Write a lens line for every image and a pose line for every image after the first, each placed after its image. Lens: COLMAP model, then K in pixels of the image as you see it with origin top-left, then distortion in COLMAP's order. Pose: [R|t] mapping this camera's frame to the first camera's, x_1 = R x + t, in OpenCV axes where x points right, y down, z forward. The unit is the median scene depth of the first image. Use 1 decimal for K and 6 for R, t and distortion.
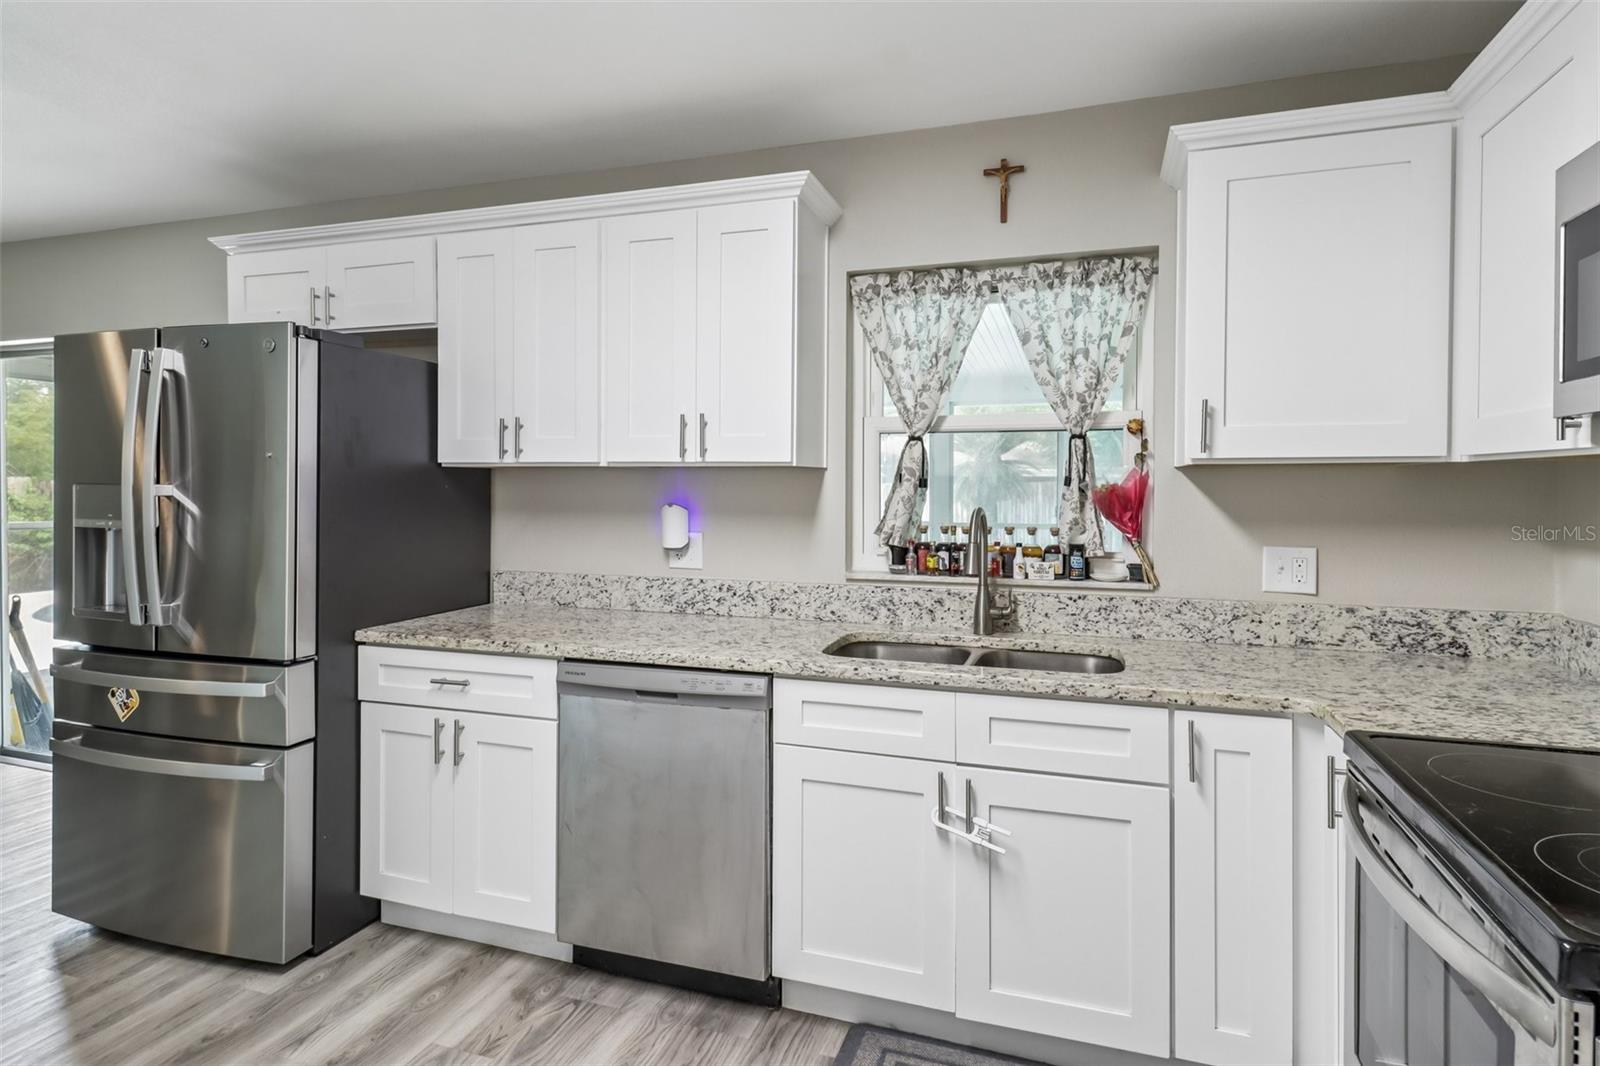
lens RADIAL K [[868.5, 0, 799.5], [0, 868.5, 494.9], [0, 0, 1]] dist [0.032702, -0.014776]
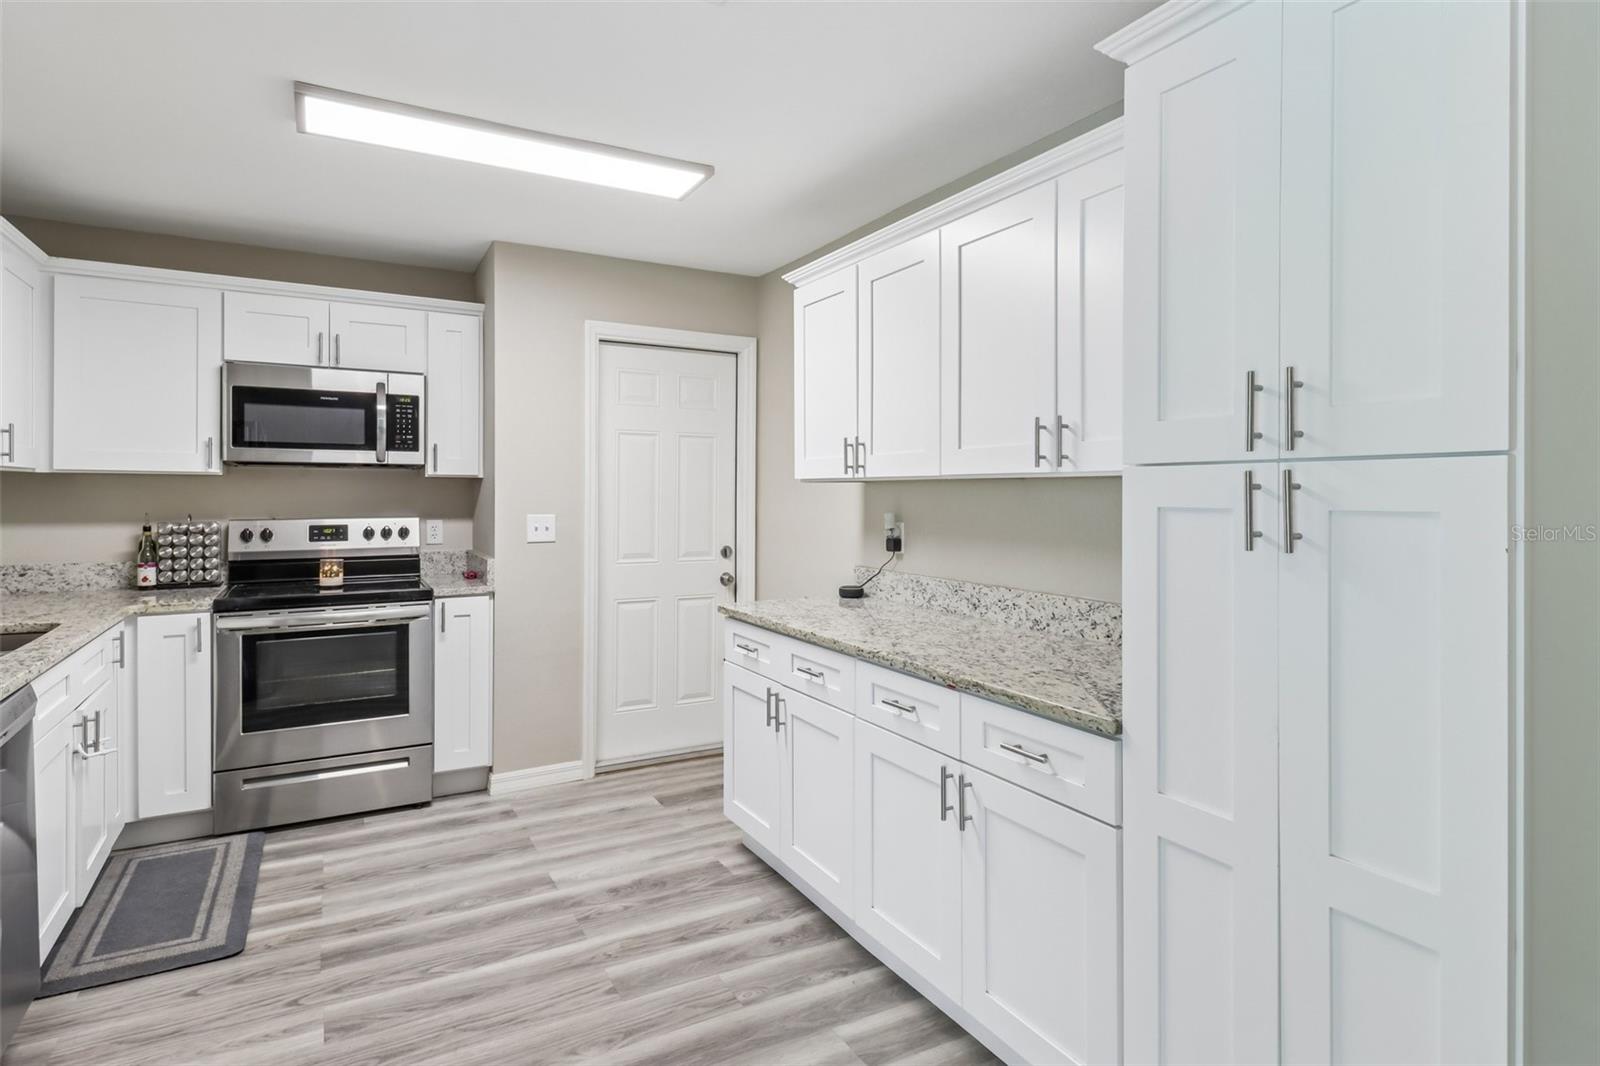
lens RADIAL K [[868.5, 0, 799.5], [0, 868.5, 494.9], [0, 0, 1]] dist [0.032702, -0.014776]
pose [[-0.740290, -0.009113, 0.672226, -1.251502], [-0.000218, 0.999911, 0.013315, -0.014080], [-0.672288, 0.009711, -0.740226, 1.077525]]
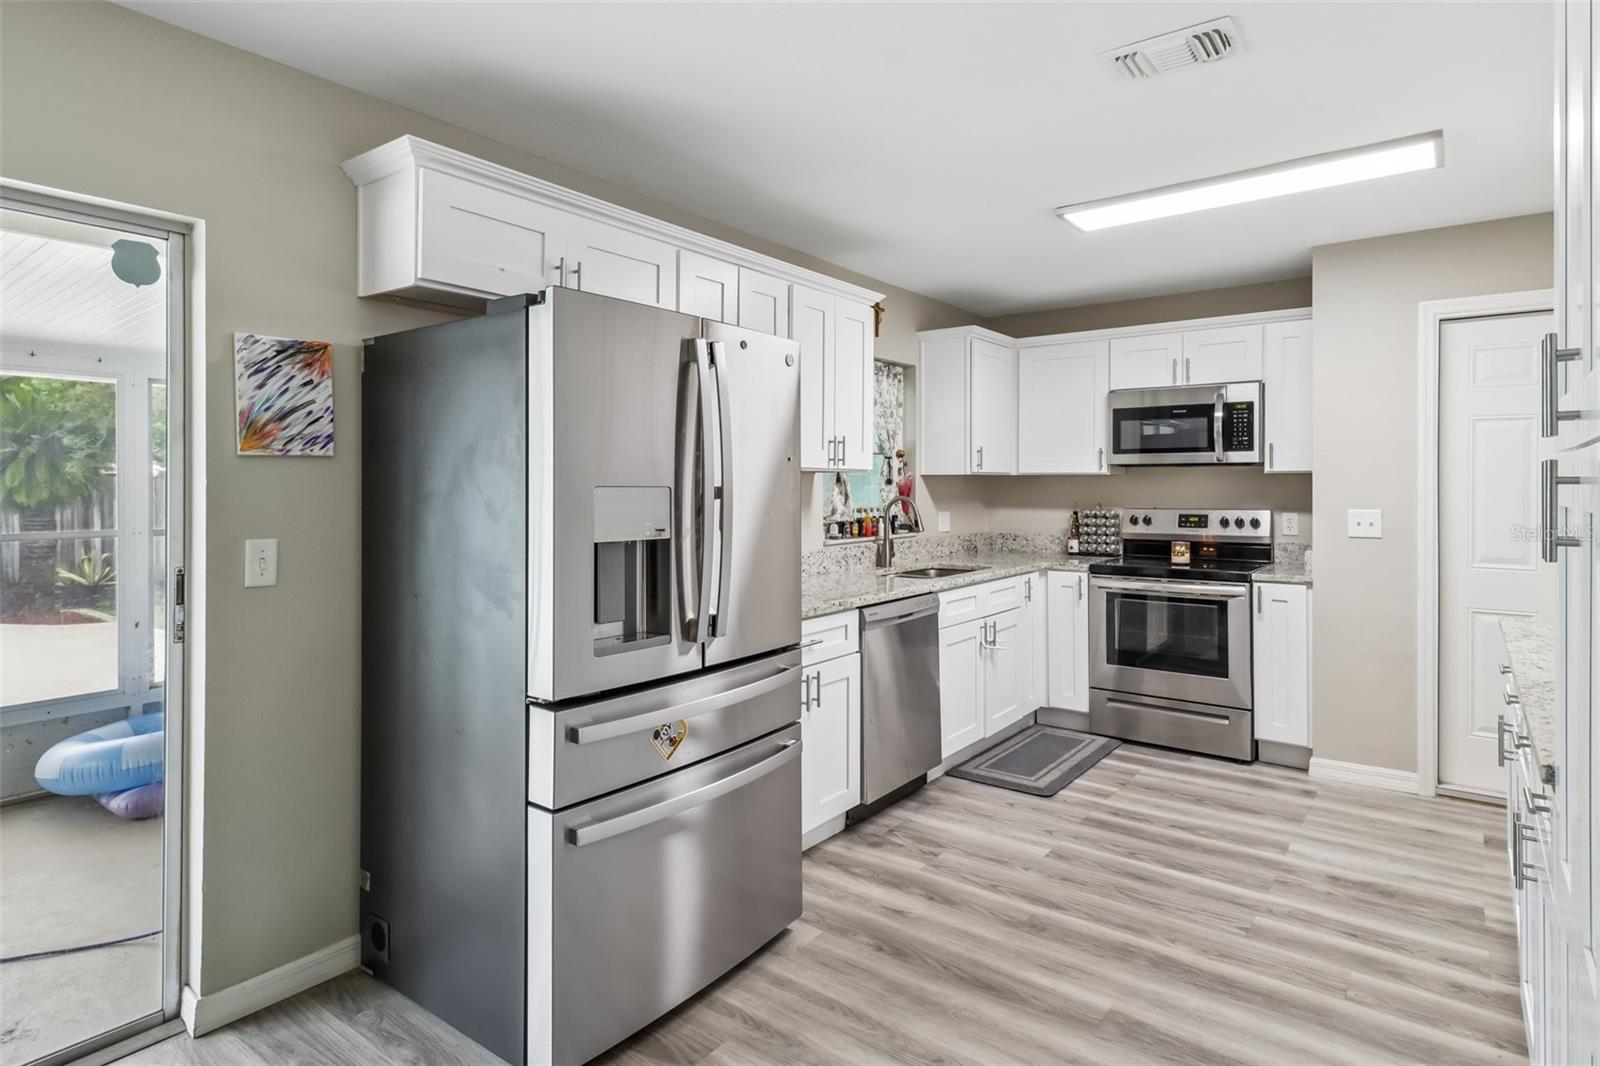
lens RADIAL K [[866.4, 0, 796.6], [0, 866.4, 486.8], [0, 0, 1]] dist [0.036572, -0.011519]
pose [[0.314168, -0.006452, 0.949346, -1.680212], [0.010807, 0.999936, 0.003219, -0.014144], [-0.949306, 0.009248, 0.314217, 0.669682]]
